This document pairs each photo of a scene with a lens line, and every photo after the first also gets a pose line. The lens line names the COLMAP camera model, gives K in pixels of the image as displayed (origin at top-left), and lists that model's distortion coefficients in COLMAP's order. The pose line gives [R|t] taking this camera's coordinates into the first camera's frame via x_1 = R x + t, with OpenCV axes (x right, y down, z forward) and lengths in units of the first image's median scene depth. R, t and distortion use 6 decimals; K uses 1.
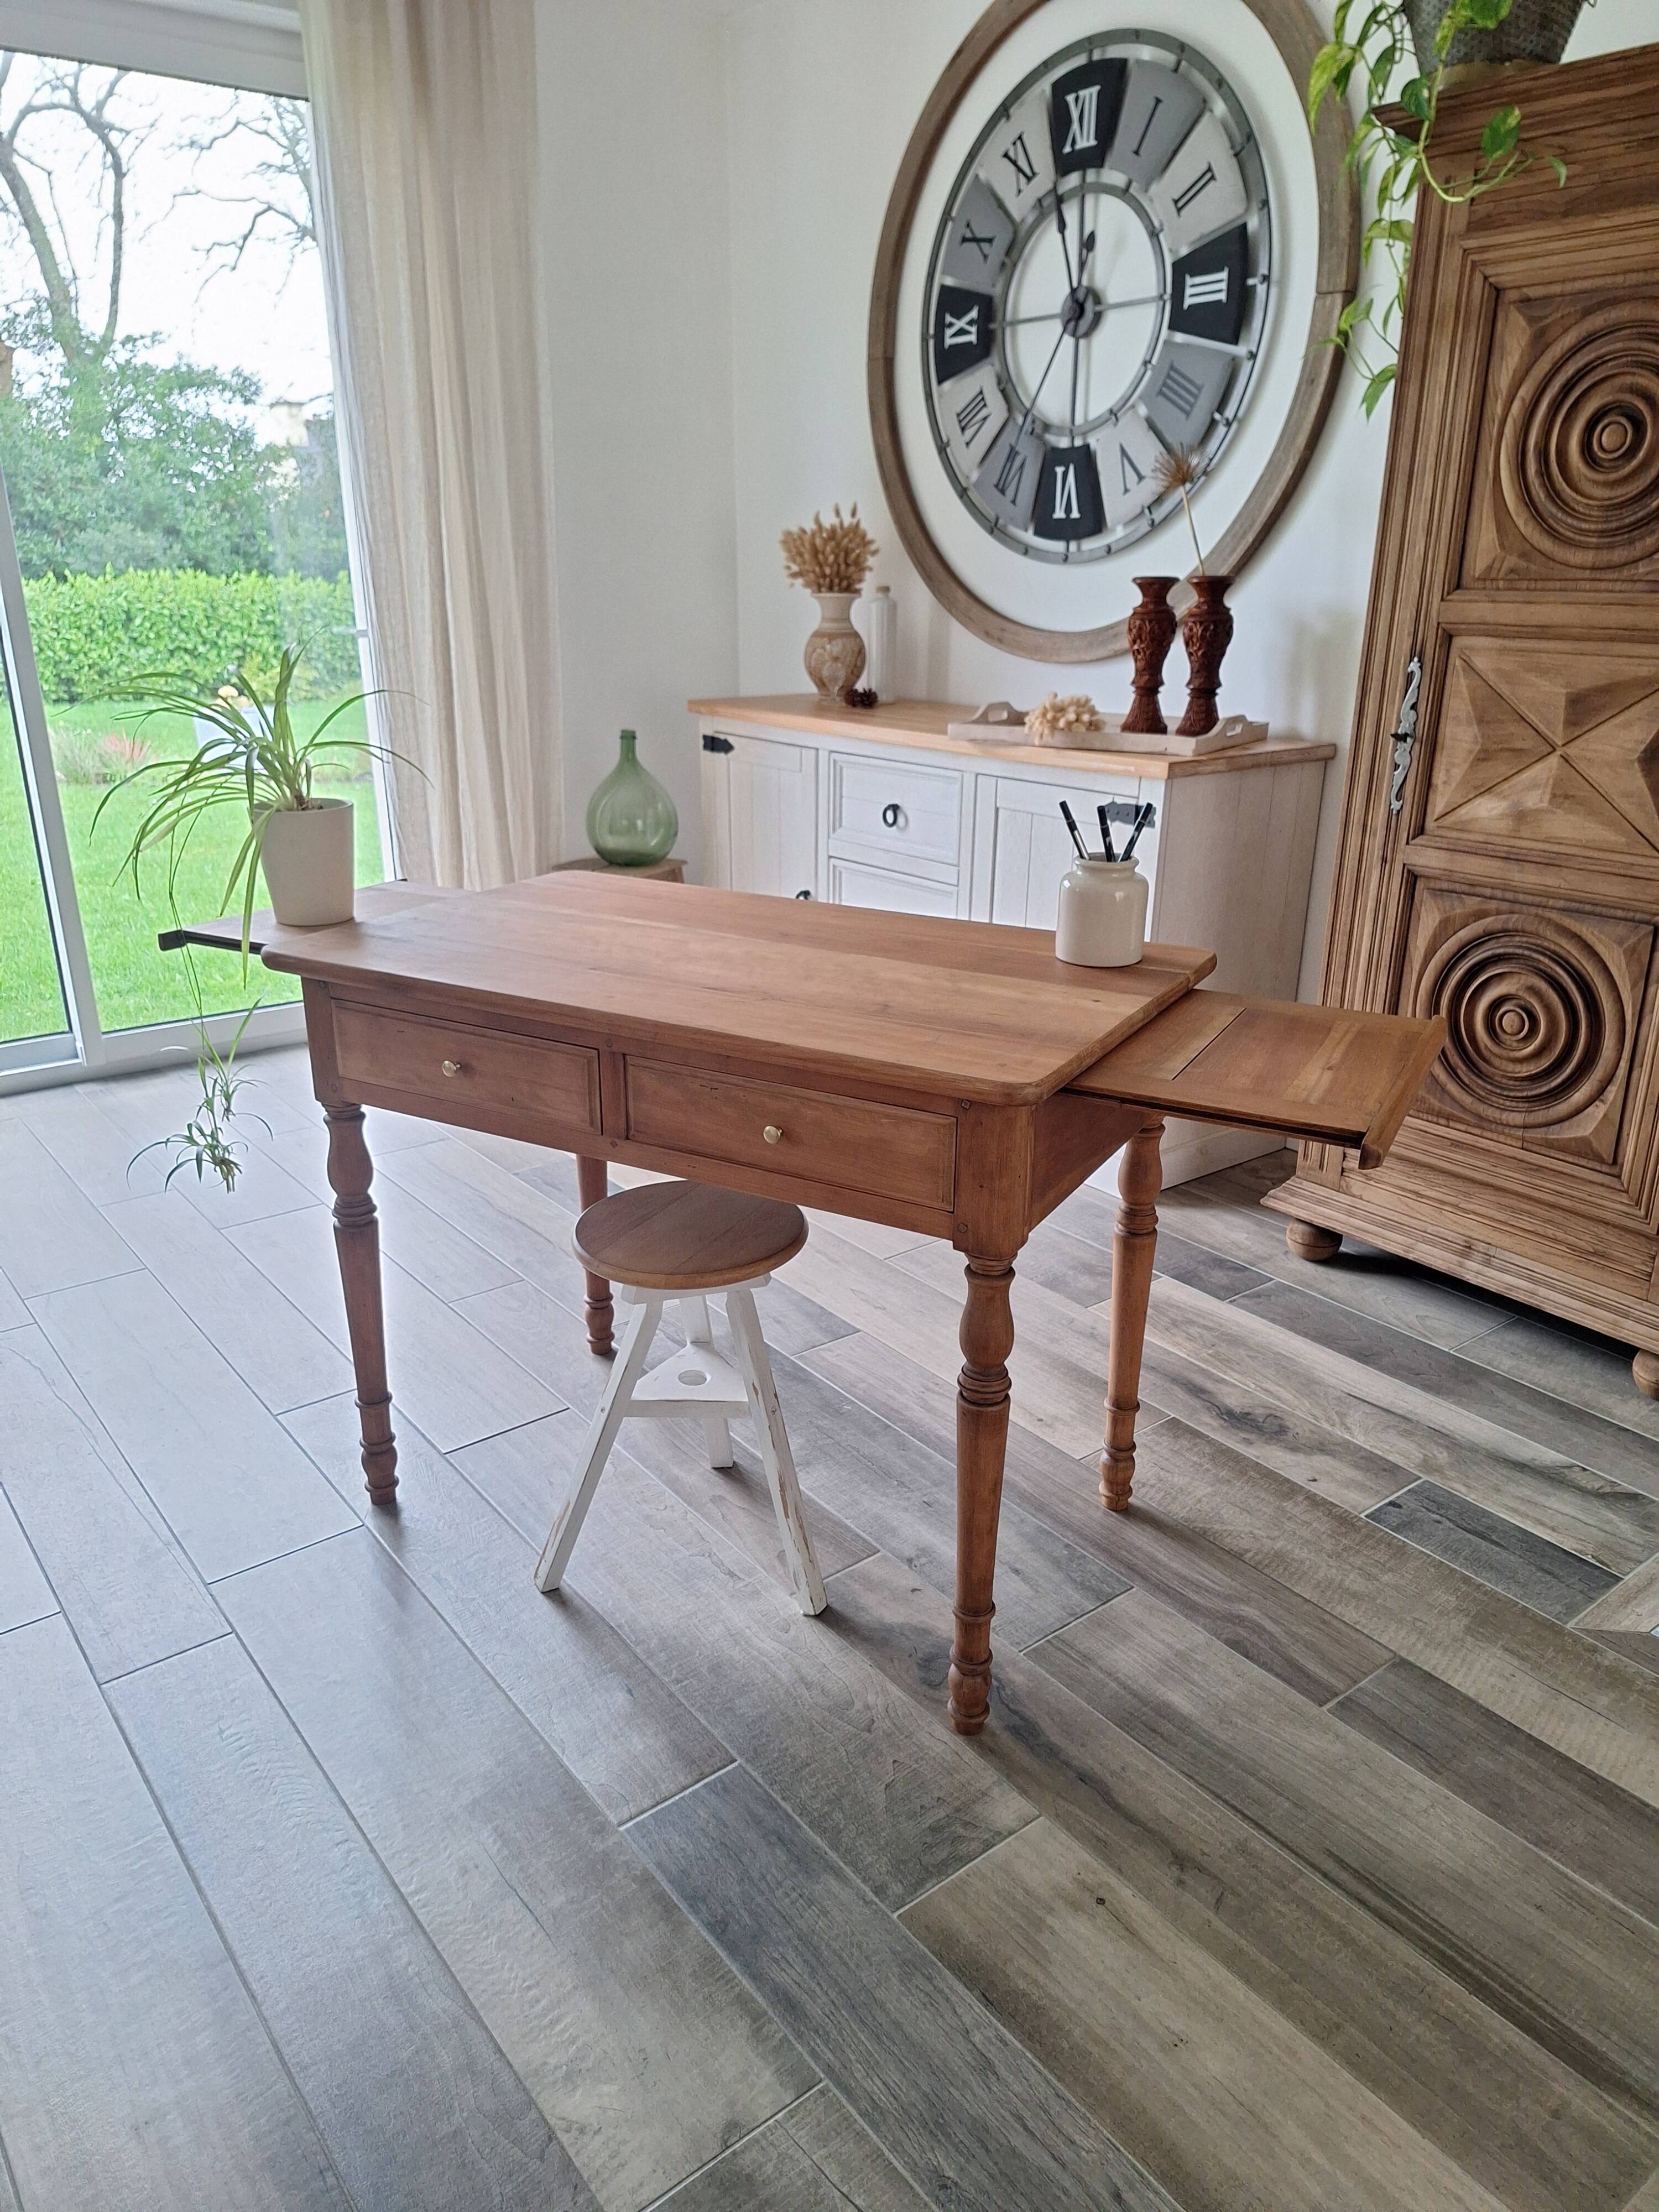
lens RADIAL K [[1542.1, 0, 822.6], [0, 1542.1, 1121.4], [0, 0, 1]] dist [0.058108, -0.061401]
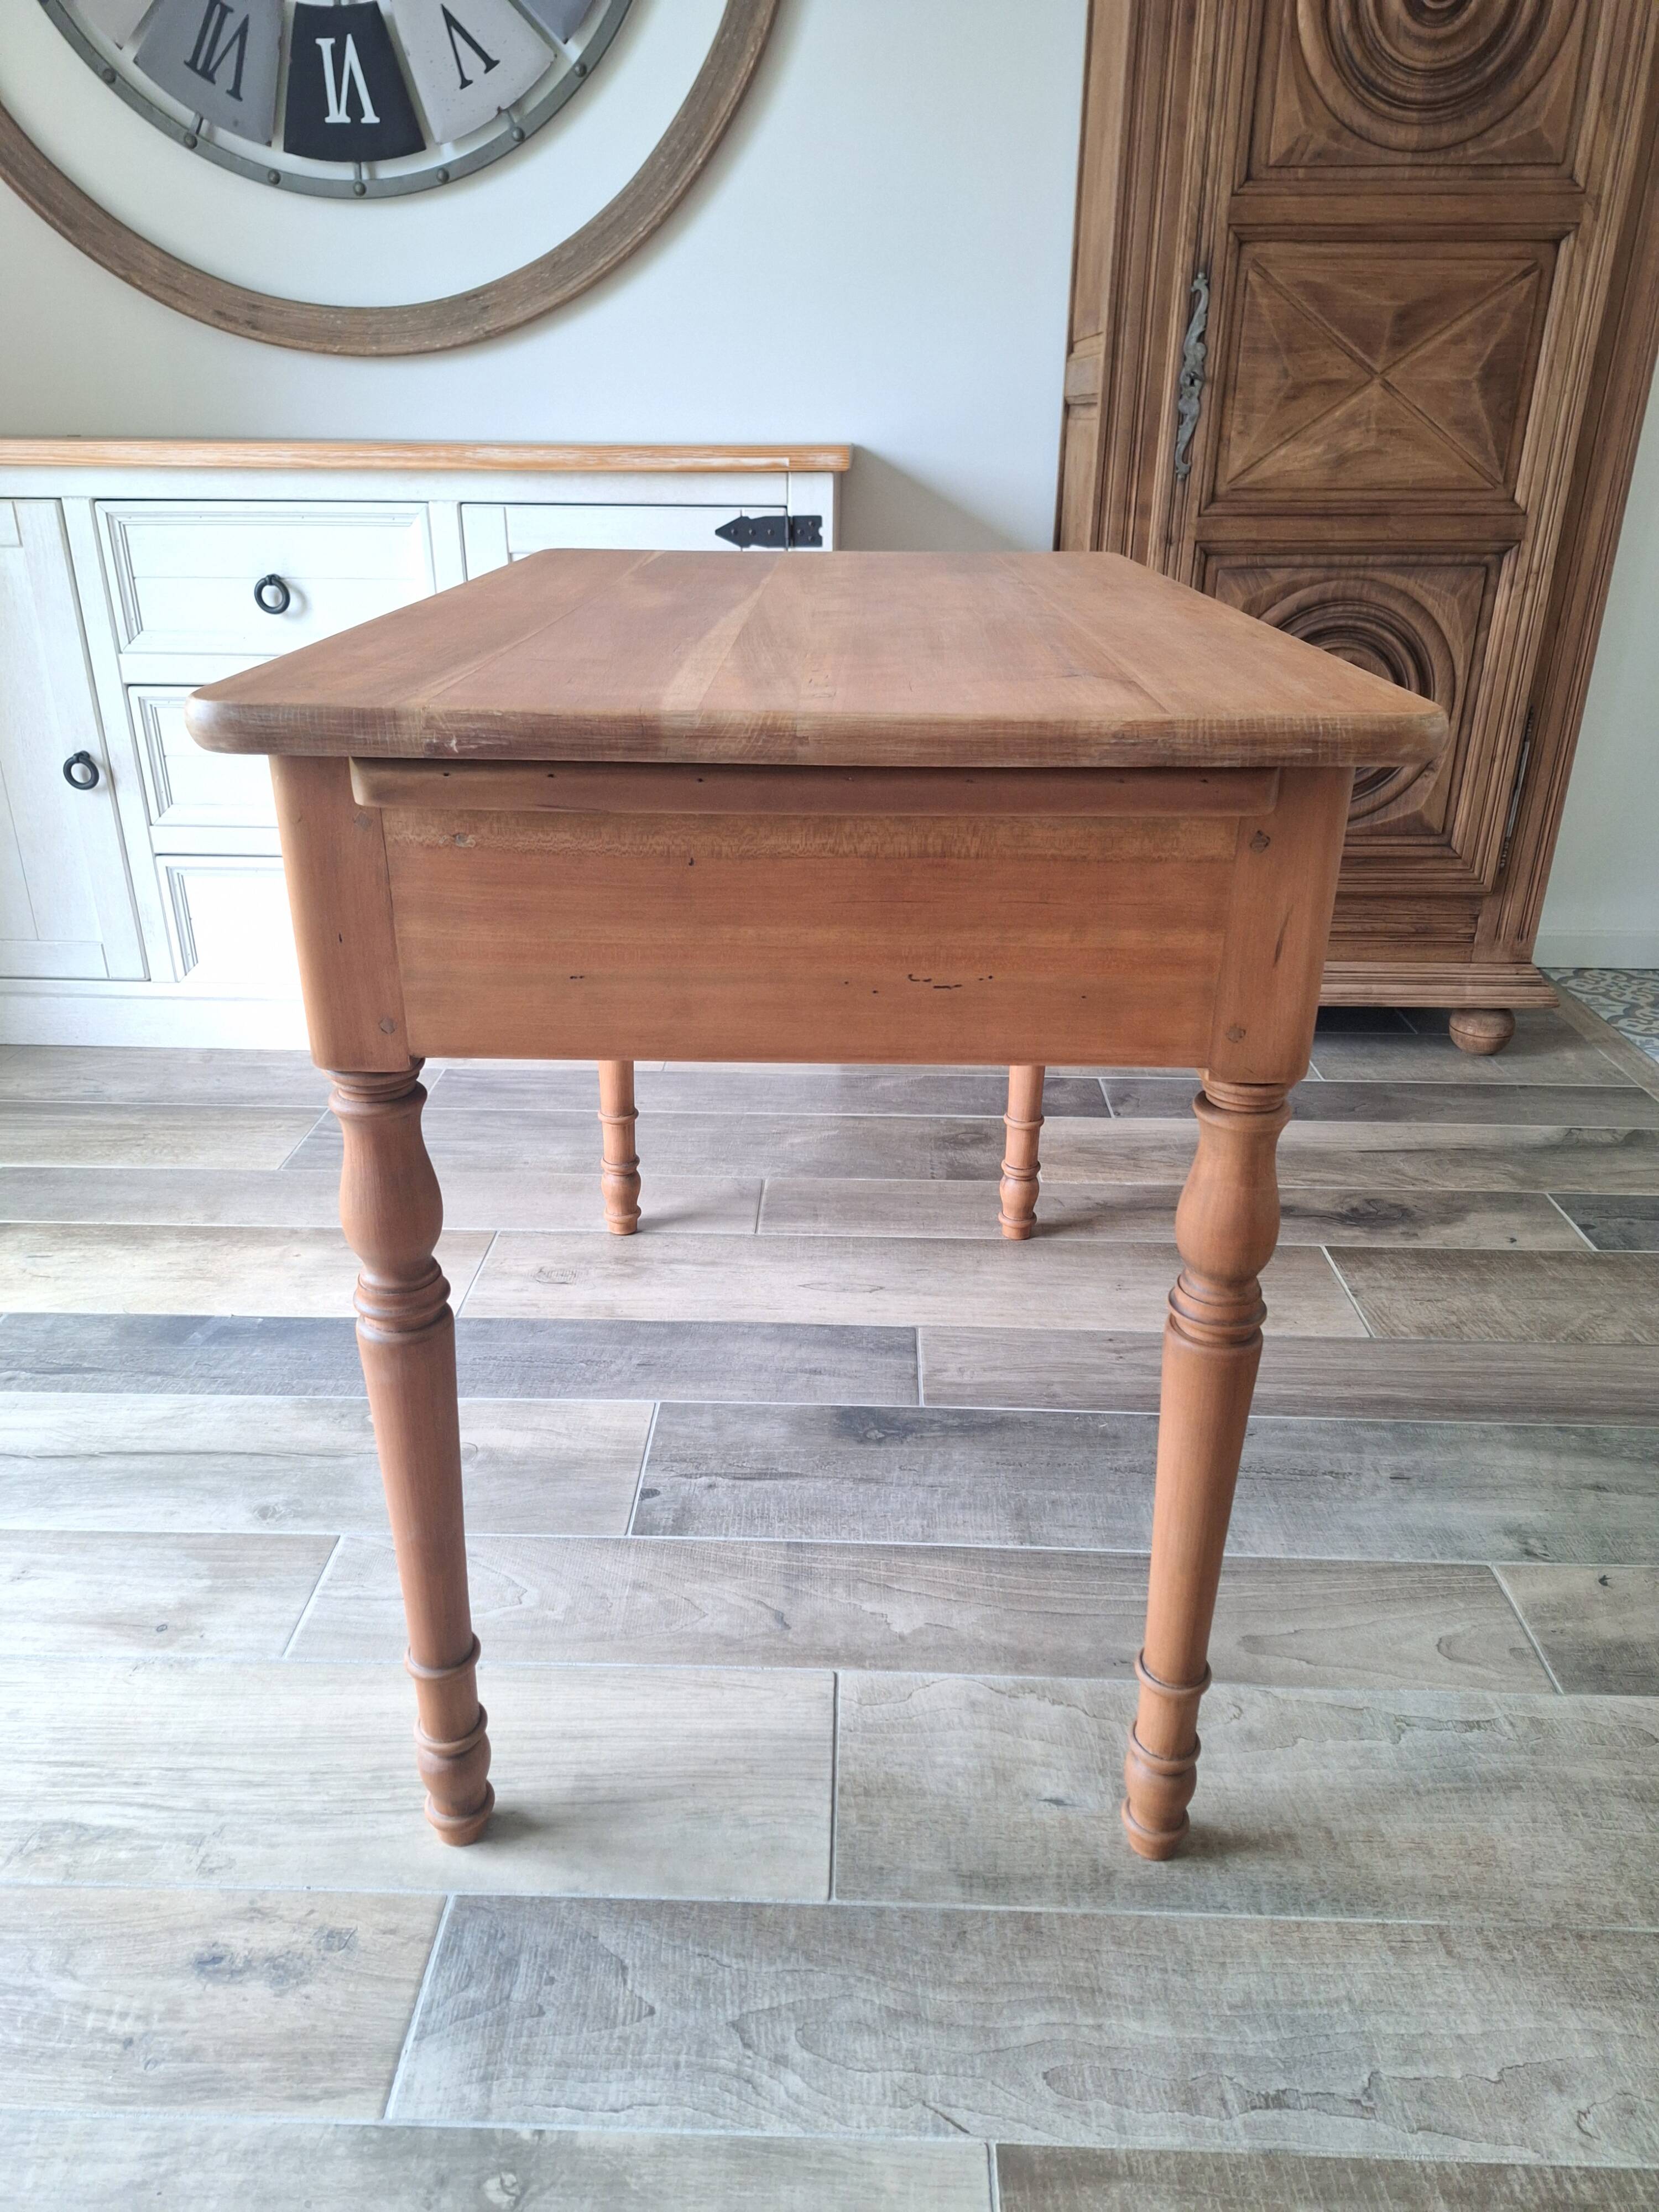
lens RADIAL K [[1542.1, 0, 820.3], [0, 1542.1, 1122.2], [0, 0, 1]] dist [0.058108, -0.061401]
pose [[0.635101, -0.318482, 0.703716, -0.493090], [0.264555, 0.945628, 0.189205, -0.091367], [-0.725712, 0.066008, 0.684825, 0.659918]]
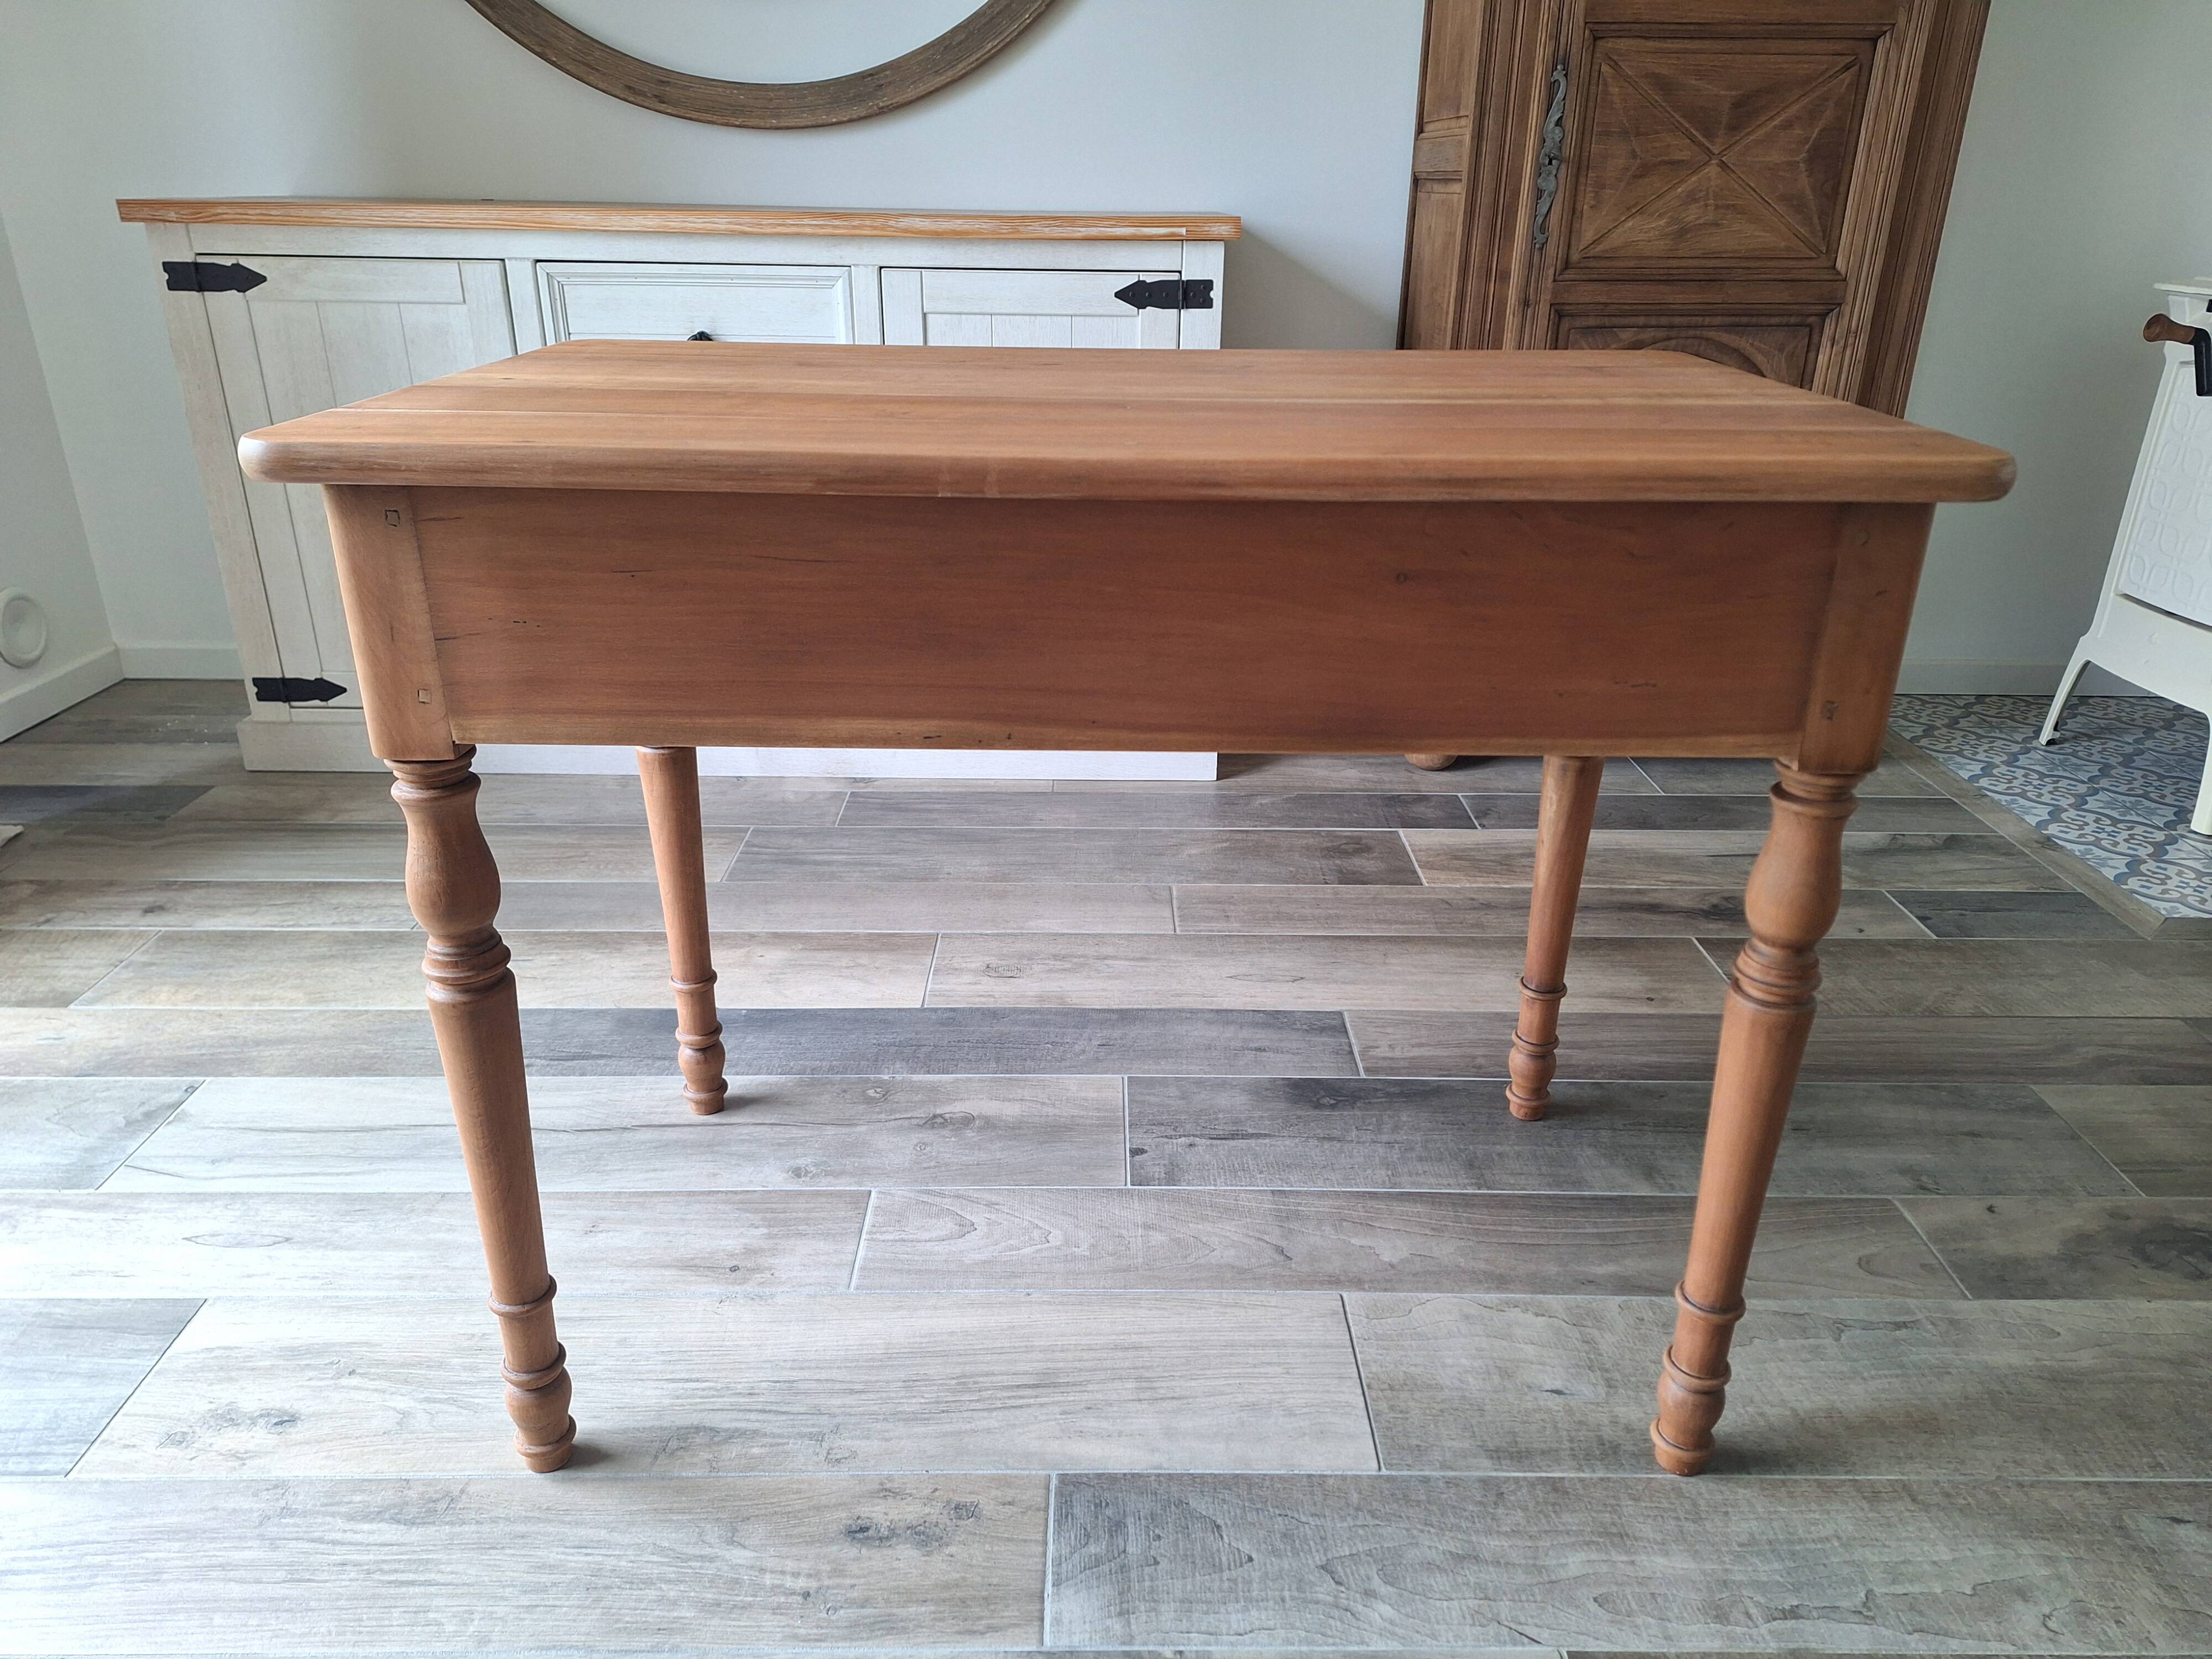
lens RADIAL K [[1542.1, 0, 1112.8], [0, 1542.1, 832.0], [0, 0, 1]] dist [0.058108, -0.061401]
pose [[0.604243, -0.305962, 0.735716, -0.619778], [0.266702, 0.947741, 0.175094, -0.111018], [-0.750839, 0.090418, 0.654267, 0.689099]]
